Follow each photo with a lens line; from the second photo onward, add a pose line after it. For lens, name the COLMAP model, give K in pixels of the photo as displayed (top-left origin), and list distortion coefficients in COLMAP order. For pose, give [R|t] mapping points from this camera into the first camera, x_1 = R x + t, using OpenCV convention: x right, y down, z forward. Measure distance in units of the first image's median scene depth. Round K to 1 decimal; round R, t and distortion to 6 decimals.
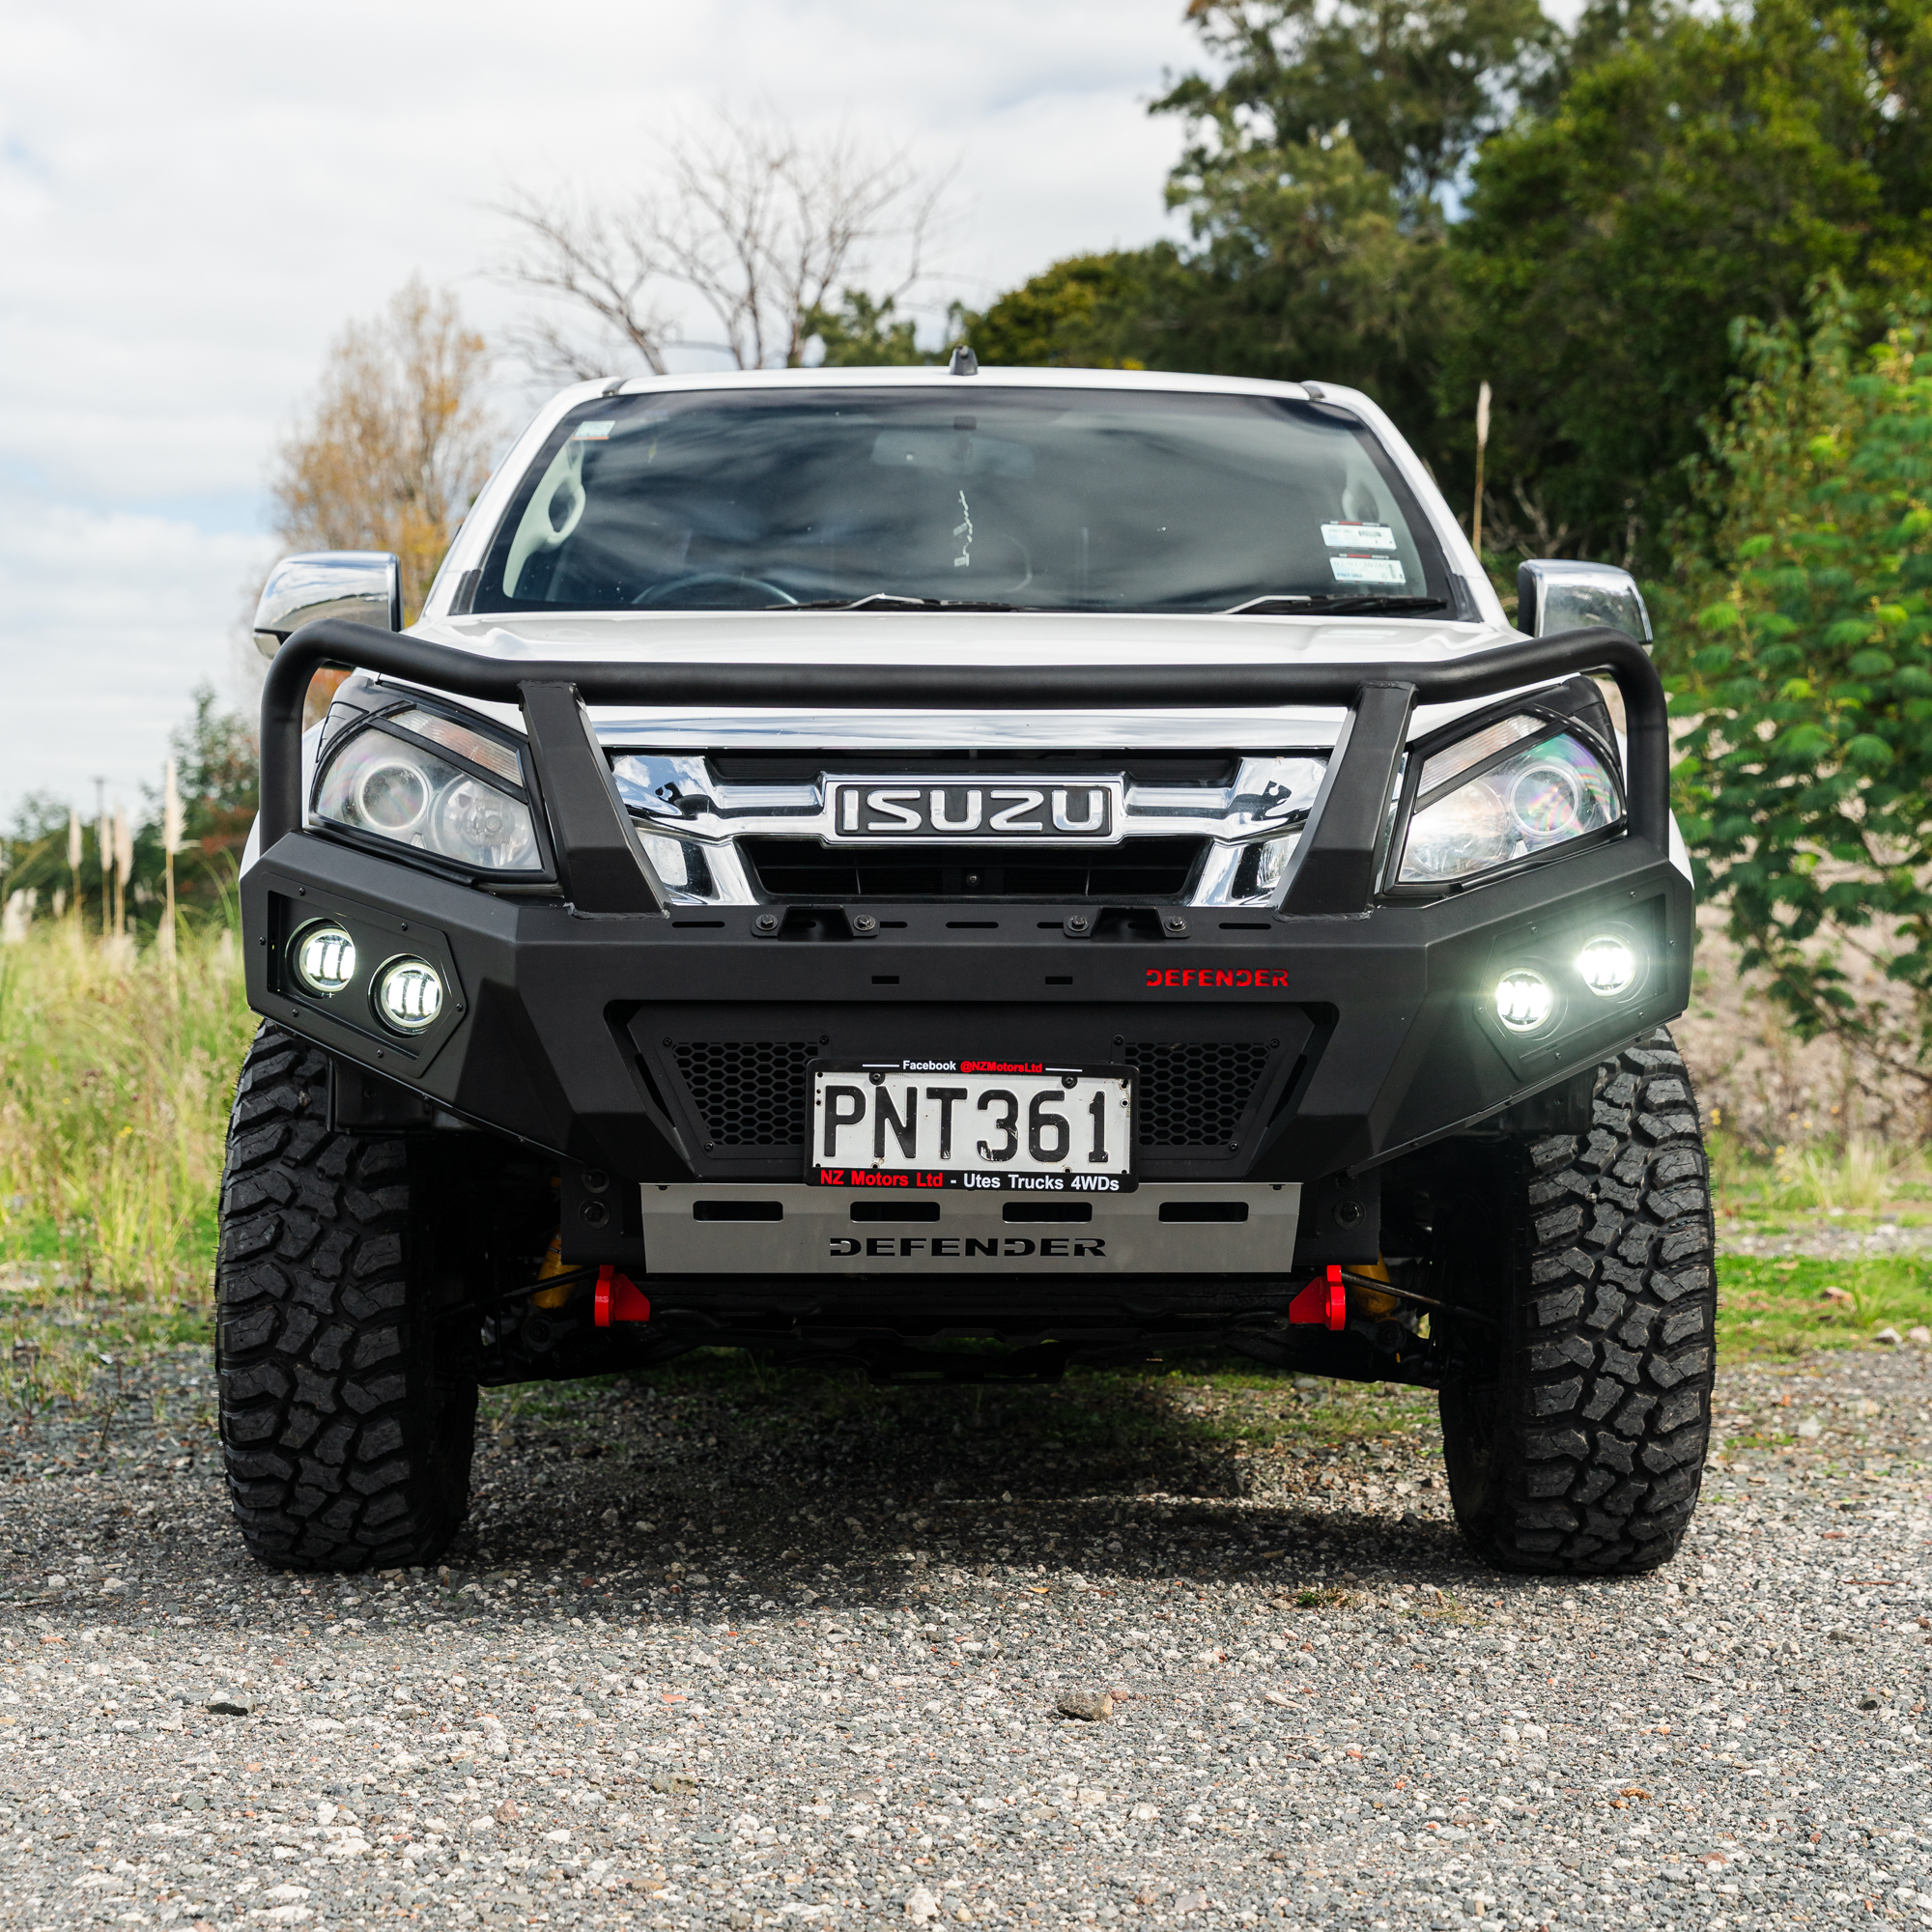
lens RADIAL K [[4154.8, 0, 1018.3], [0, 4154.8, 1003.7], [0, 0, 1]] dist [0.017808, 0.000000]
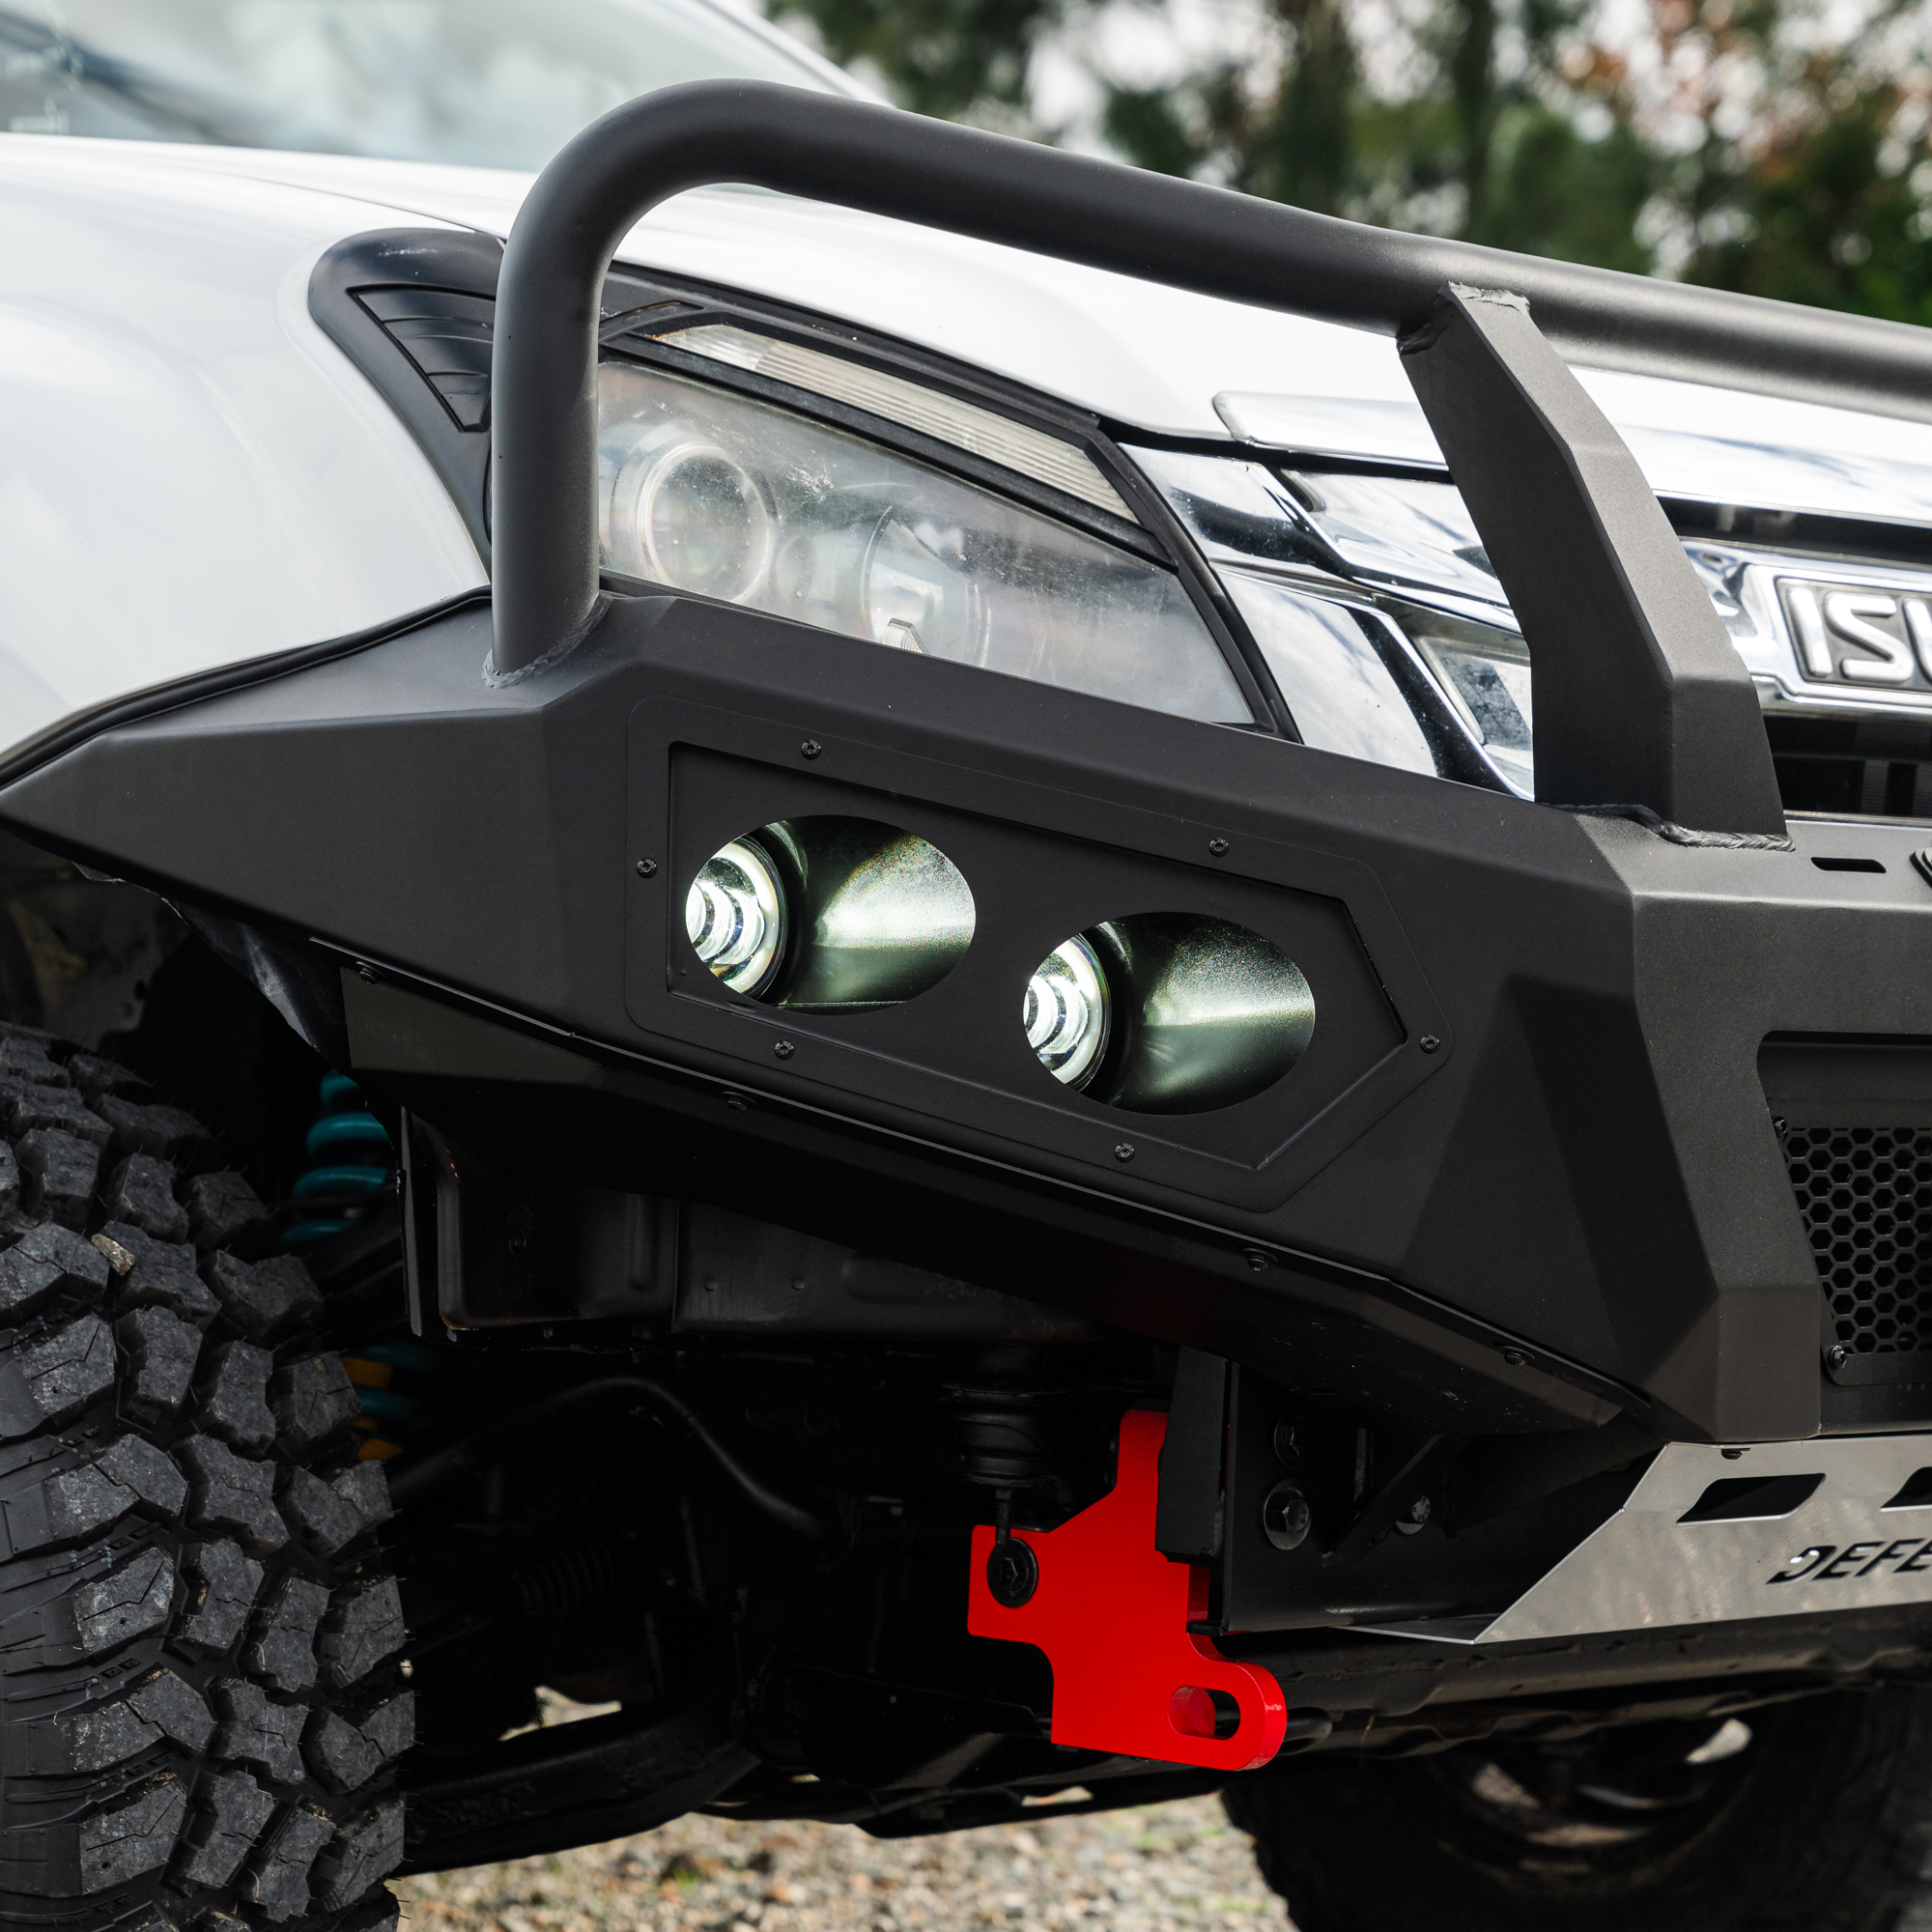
lens RADIAL K [[5792.7, 0, 927.0], [0, 5792.7, 994.1], [0, 0, 1]] dist [0.019169, 0.000000]
pose [[0.723612, 0.017654, 0.689981, -0.562178], [-0.012879, 0.999844, -0.012076, 0.003634], [-0.690087, -0.000148, 0.723727, 0.596231]]
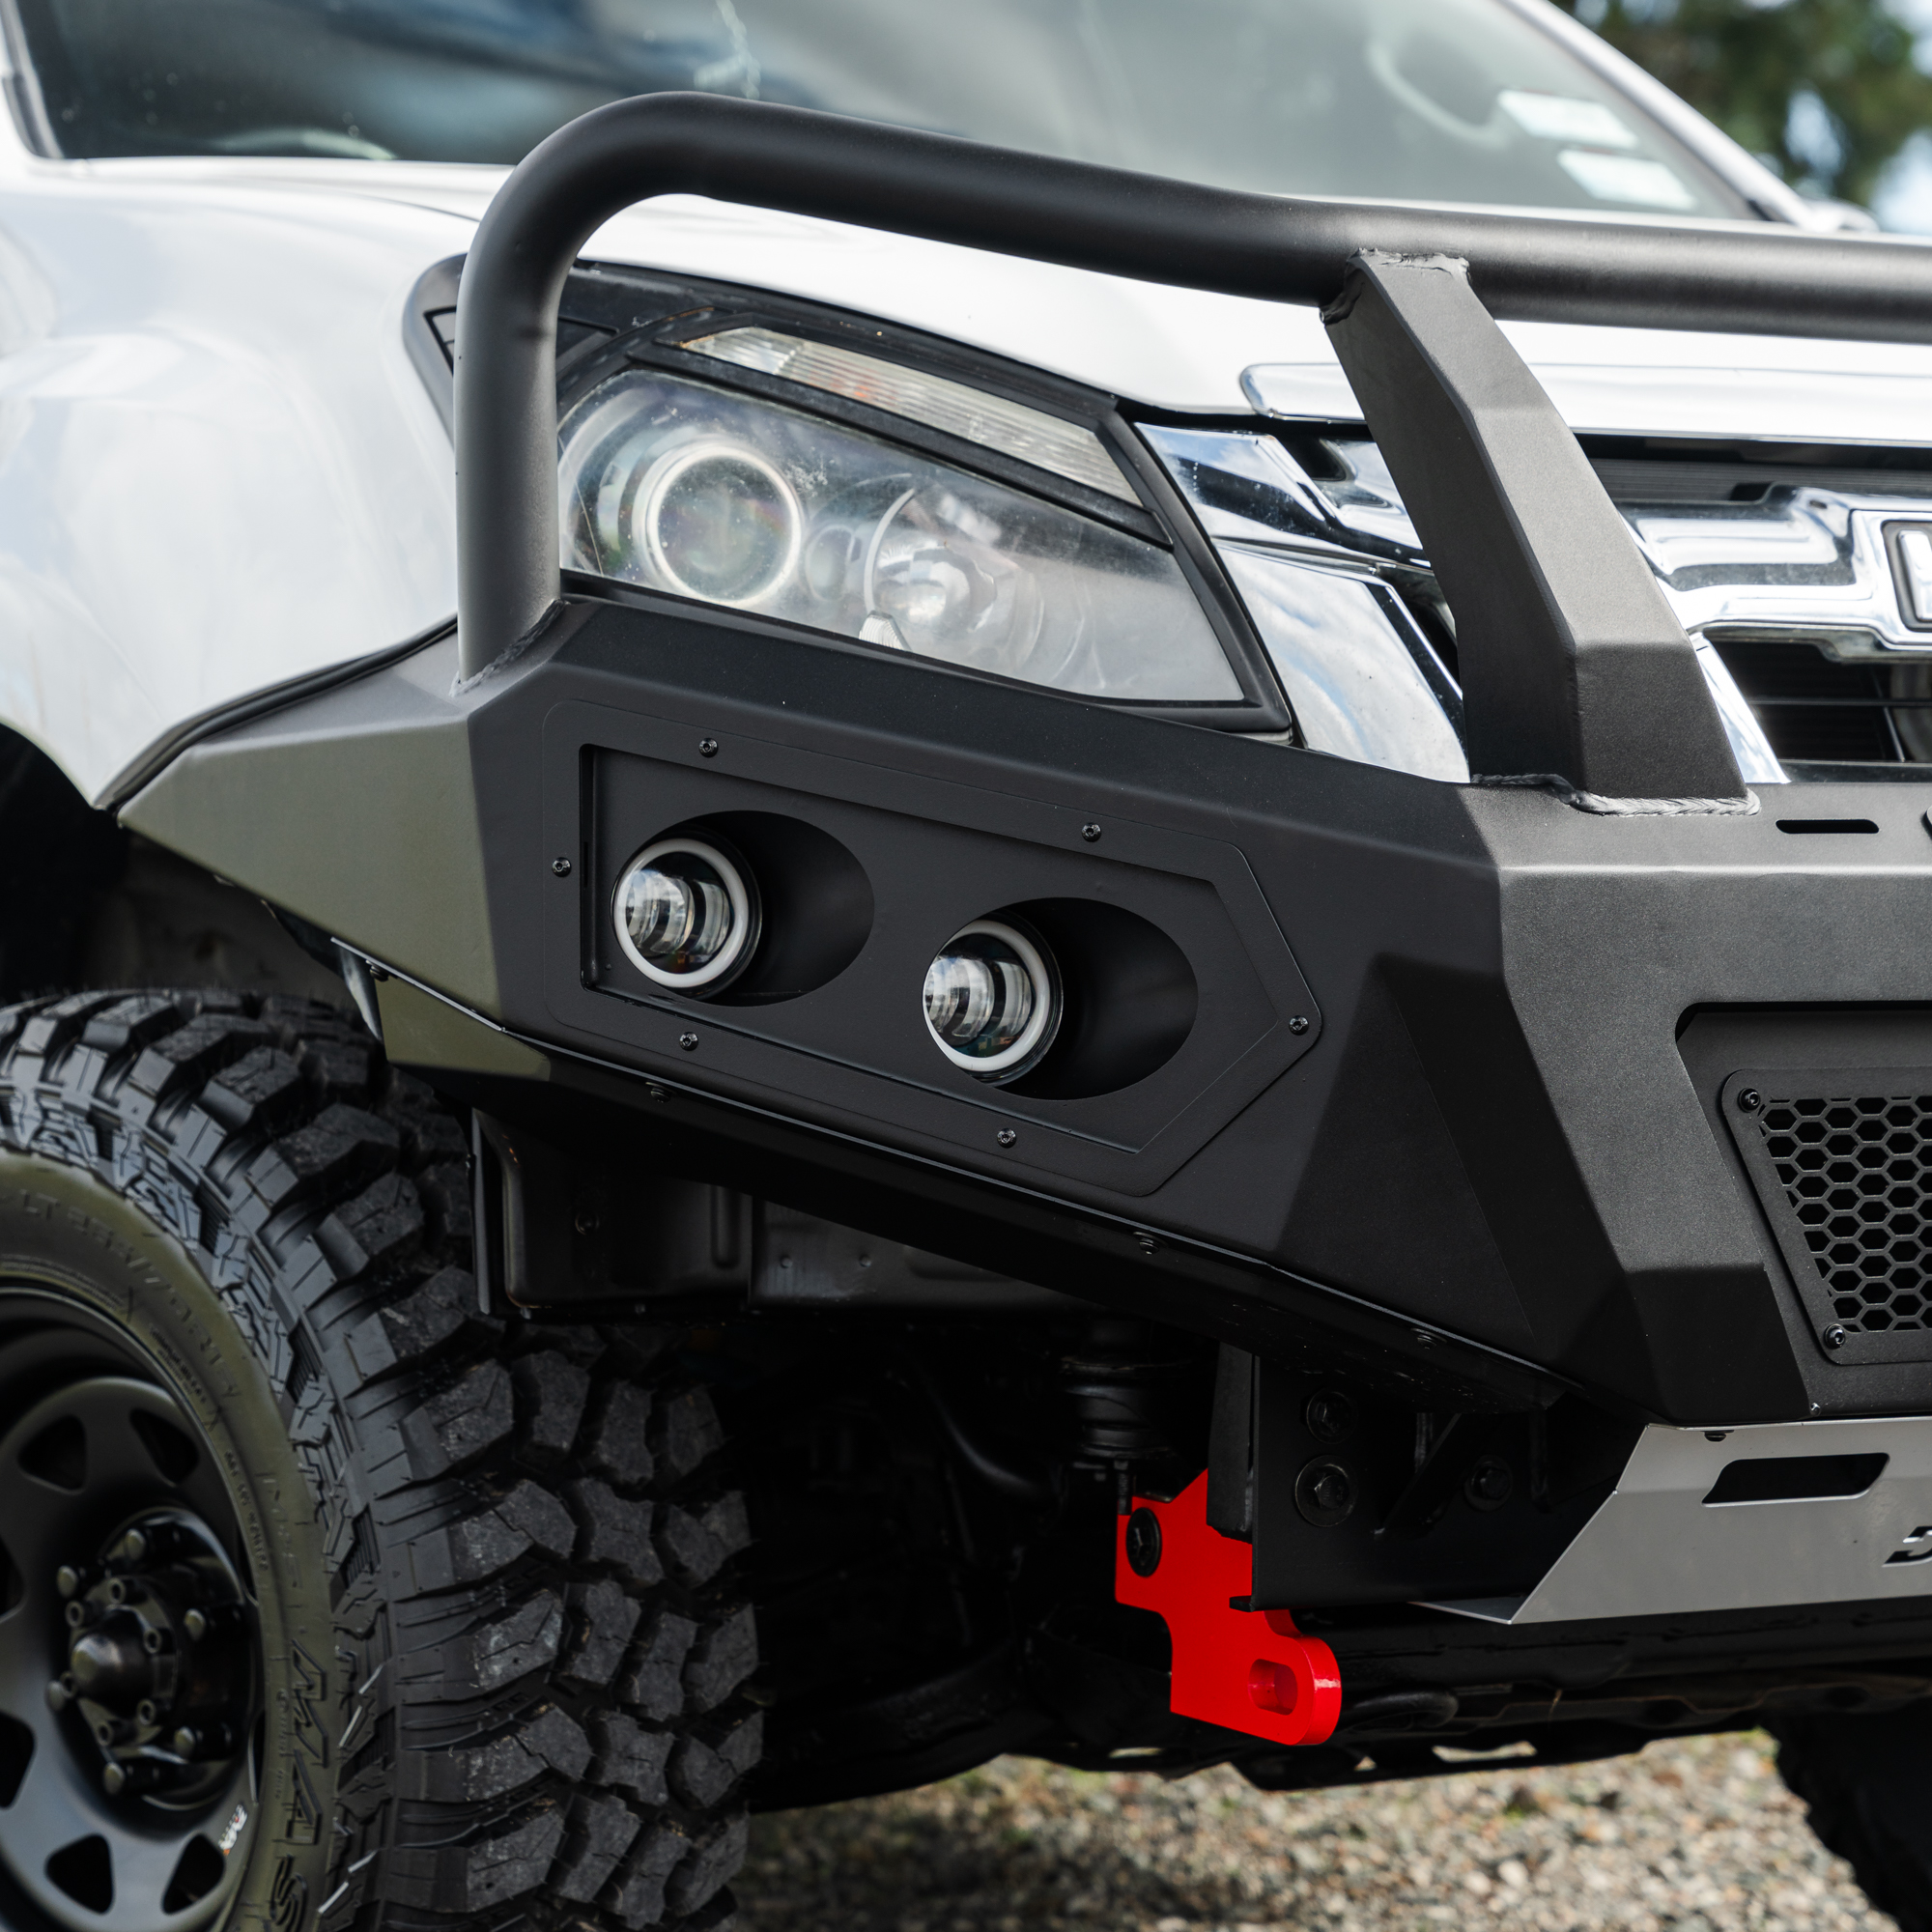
lens RADIAL K [[5626.7, 0, 957.1], [0, 5626.7, 973.3], [0, 0, 1]] dist [0.004563, 0.000000]
pose [[0.902371, -0.008418, 0.430877, -0.398534], [0.007590, 0.999965, 0.003641, -0.006365], [-0.430893, -0.000015, 0.902403, 0.493746]]
